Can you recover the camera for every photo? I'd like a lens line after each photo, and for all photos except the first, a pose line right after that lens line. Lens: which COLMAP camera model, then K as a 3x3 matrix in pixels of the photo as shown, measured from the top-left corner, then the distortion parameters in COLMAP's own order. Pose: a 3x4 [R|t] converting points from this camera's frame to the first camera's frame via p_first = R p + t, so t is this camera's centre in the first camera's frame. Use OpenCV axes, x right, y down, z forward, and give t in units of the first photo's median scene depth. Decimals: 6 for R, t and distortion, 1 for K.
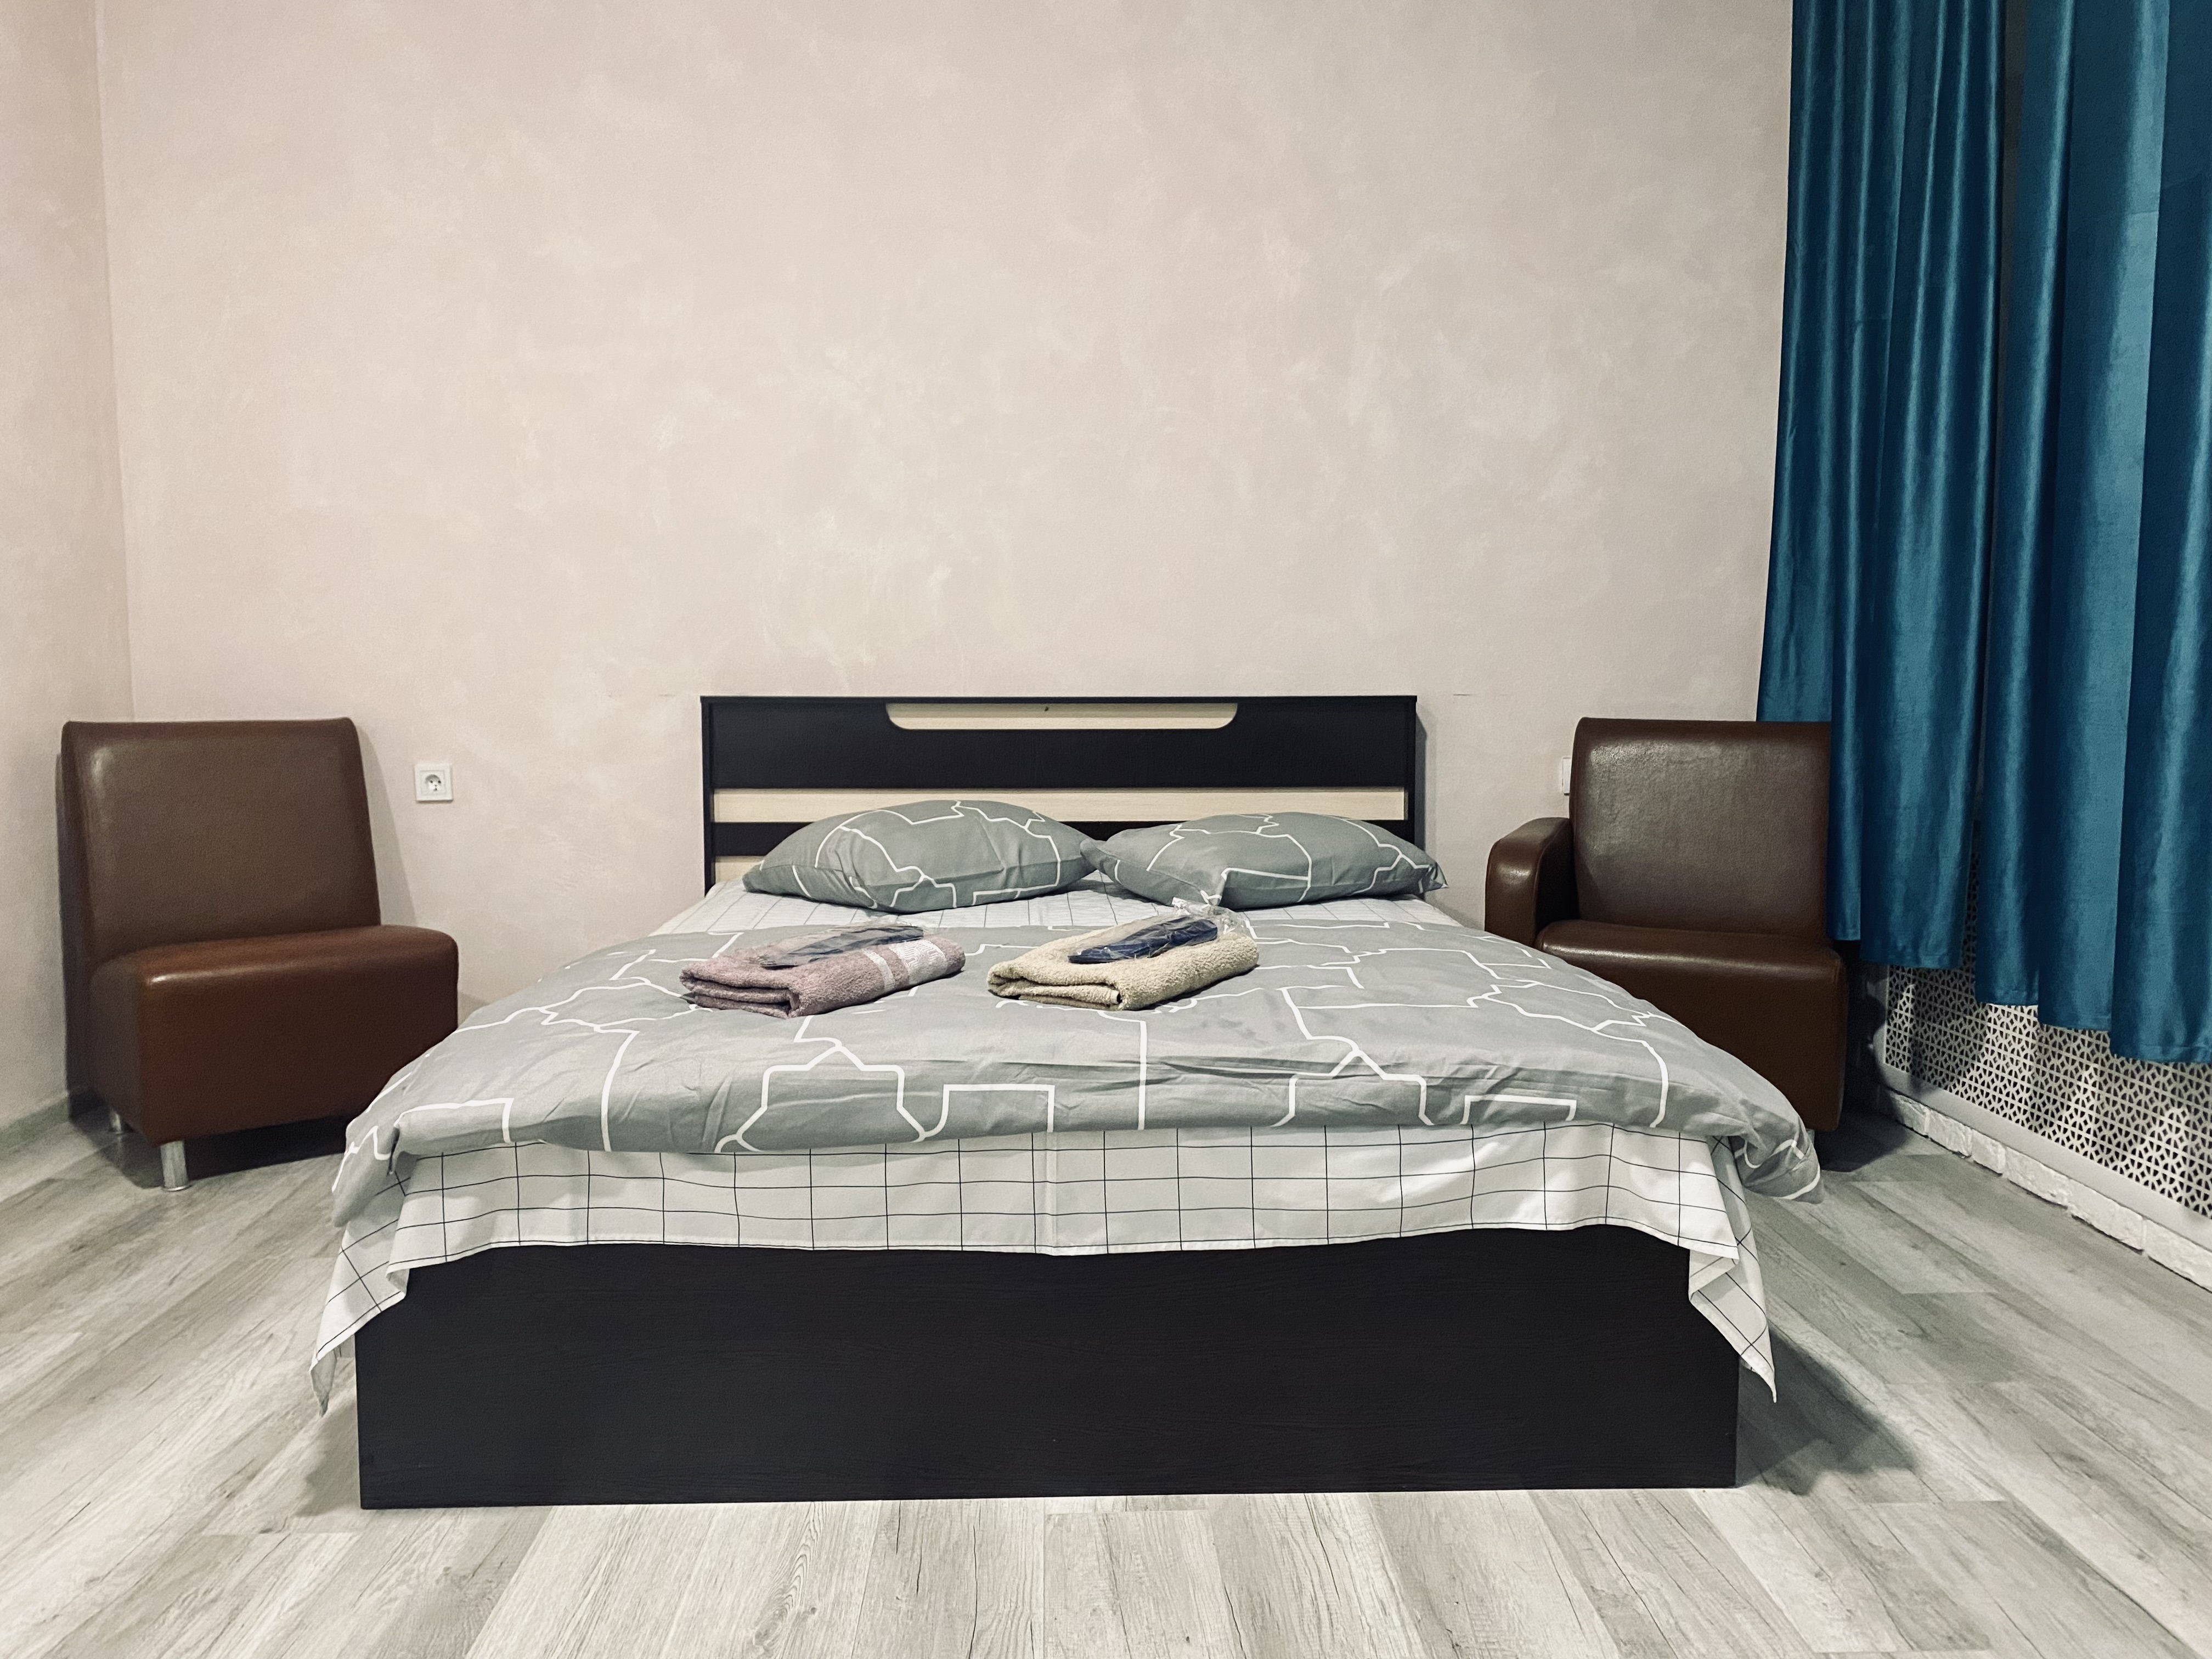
lens RADIAL K [[1706.8, 0, 1122.8], [0, 1706.8, 814.0], [0, 0, 1]] dist [0.067745, -0.065020]
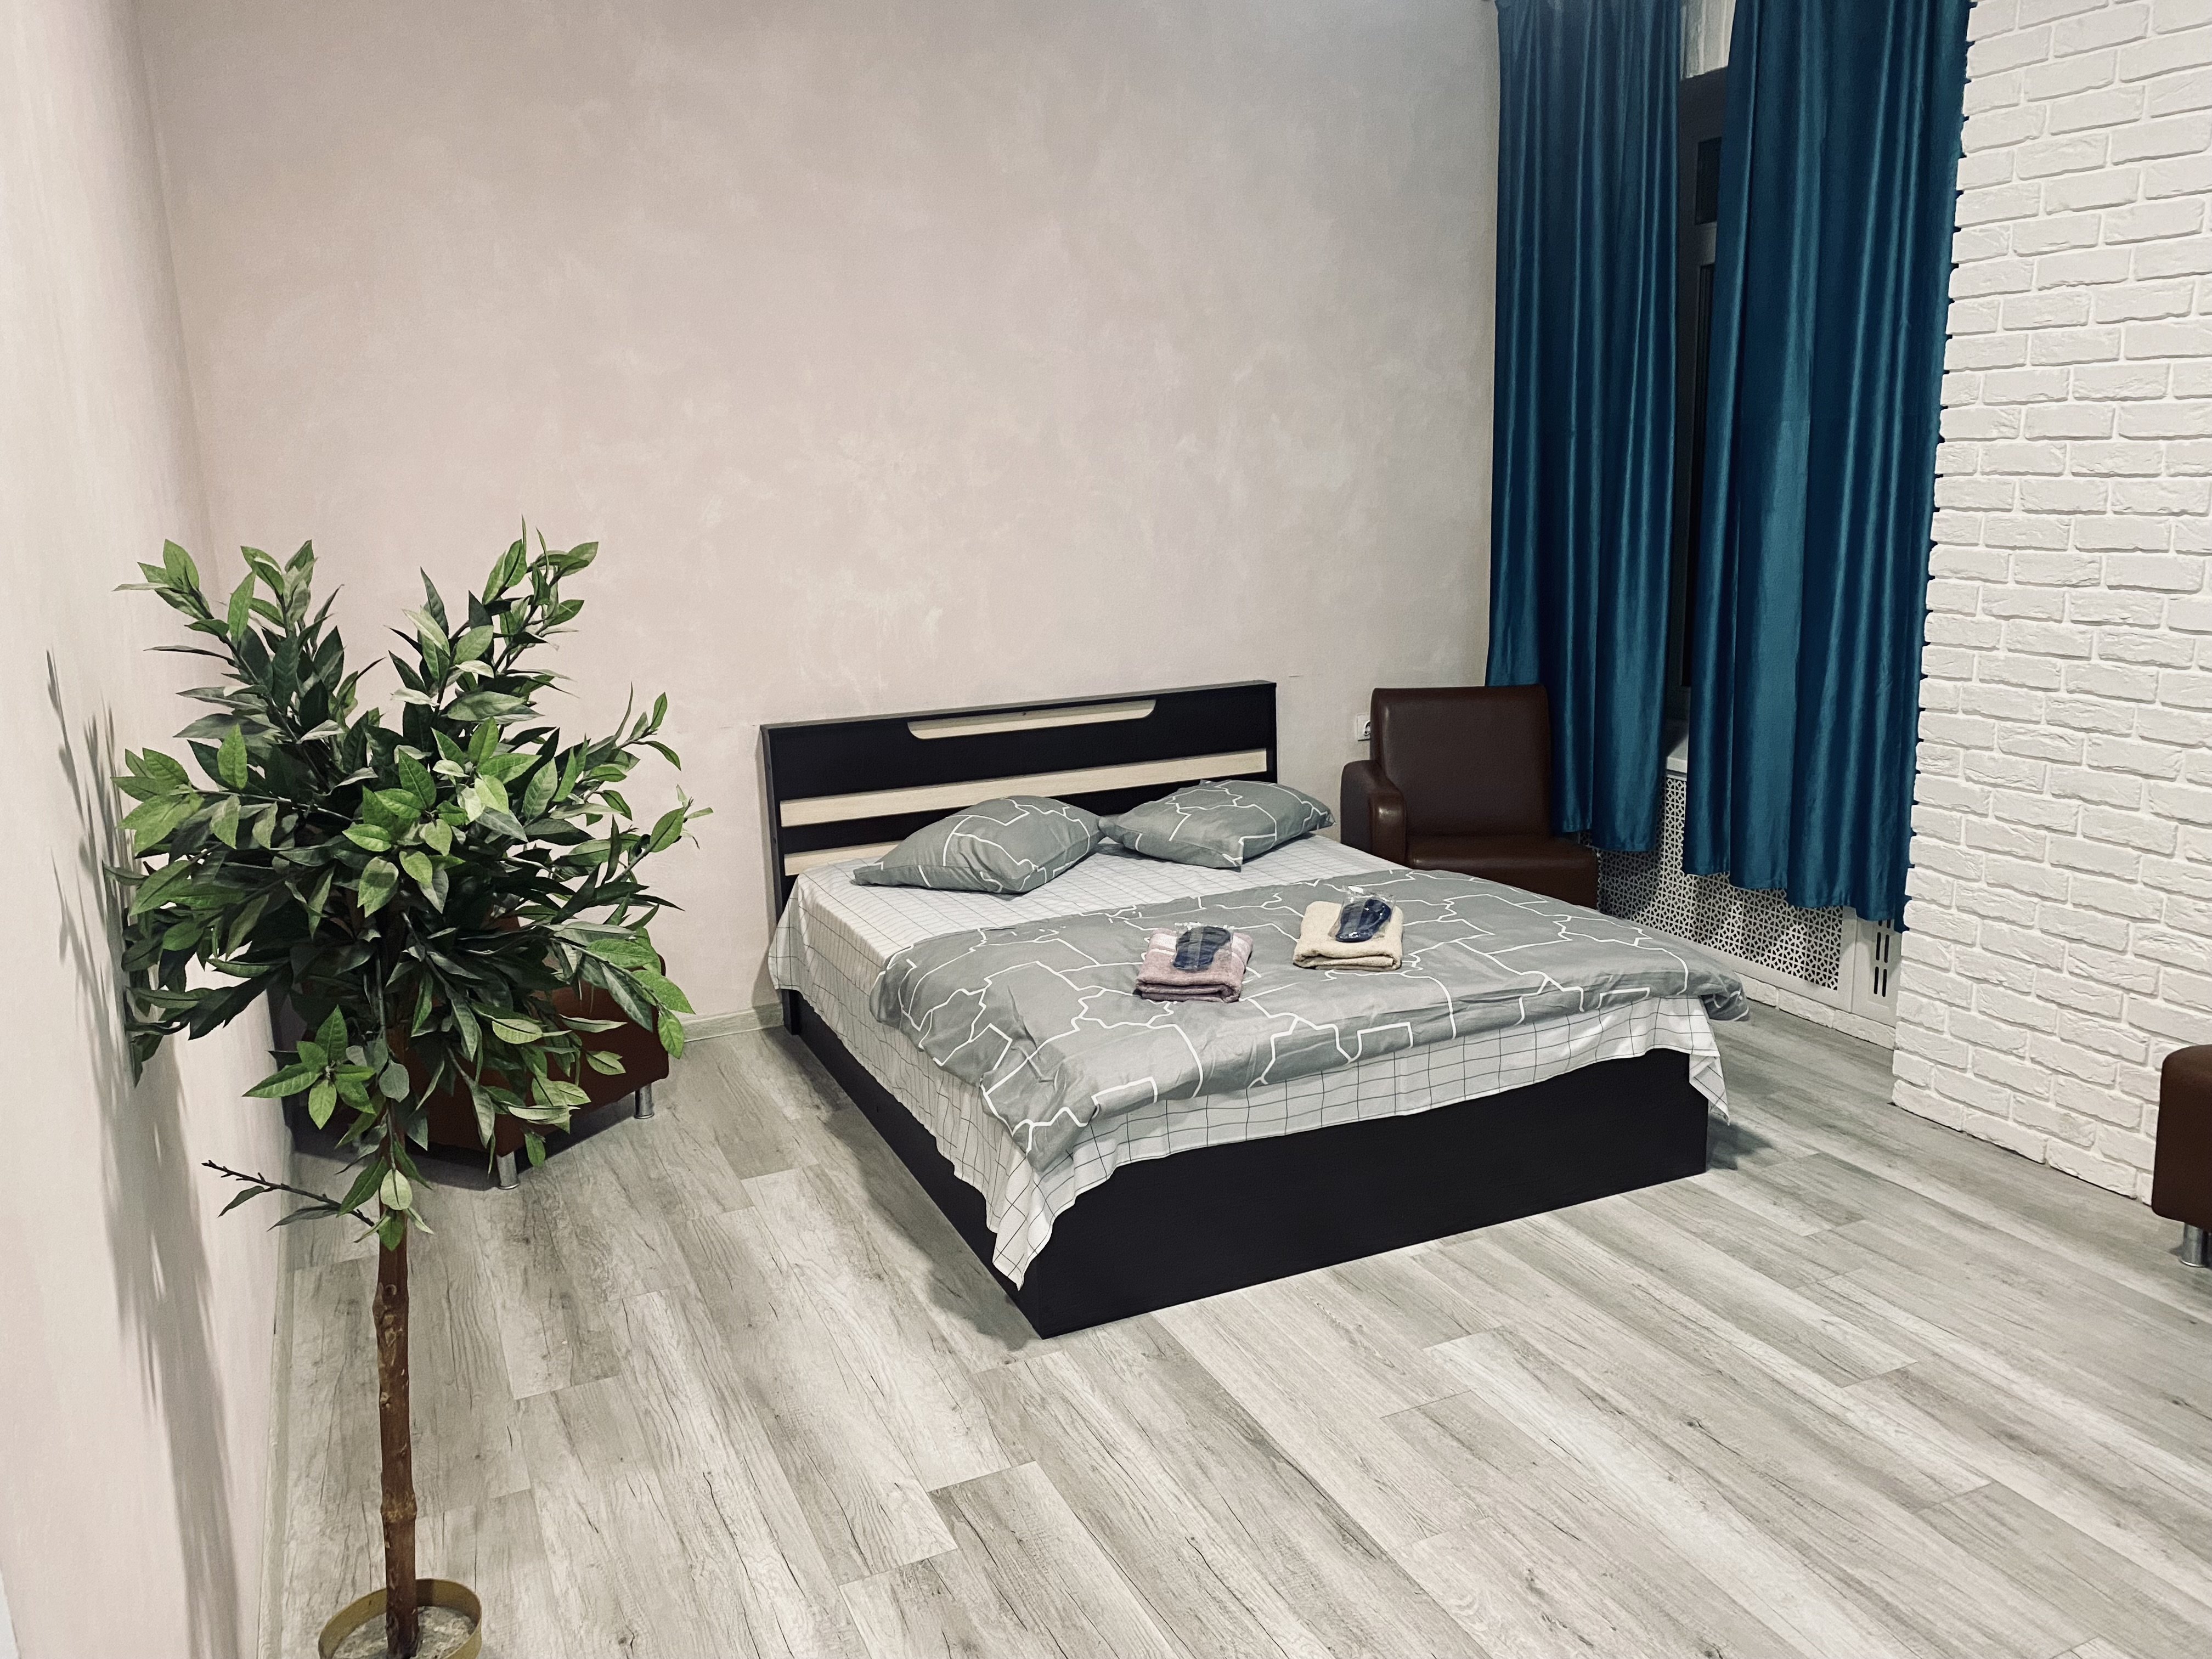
lens RADIAL K [[1706.8, 0, 1114.5], [0, 1706.8, 833.5], [0, 0, 1]] dist [0.067745, -0.065020]
pose [[0.923580, -0.108688, 0.367678, -0.926335], [0.062568, 0.988849, 0.135143, -0.282155], [-0.378266, -0.101811, 0.920081, -0.469300]]
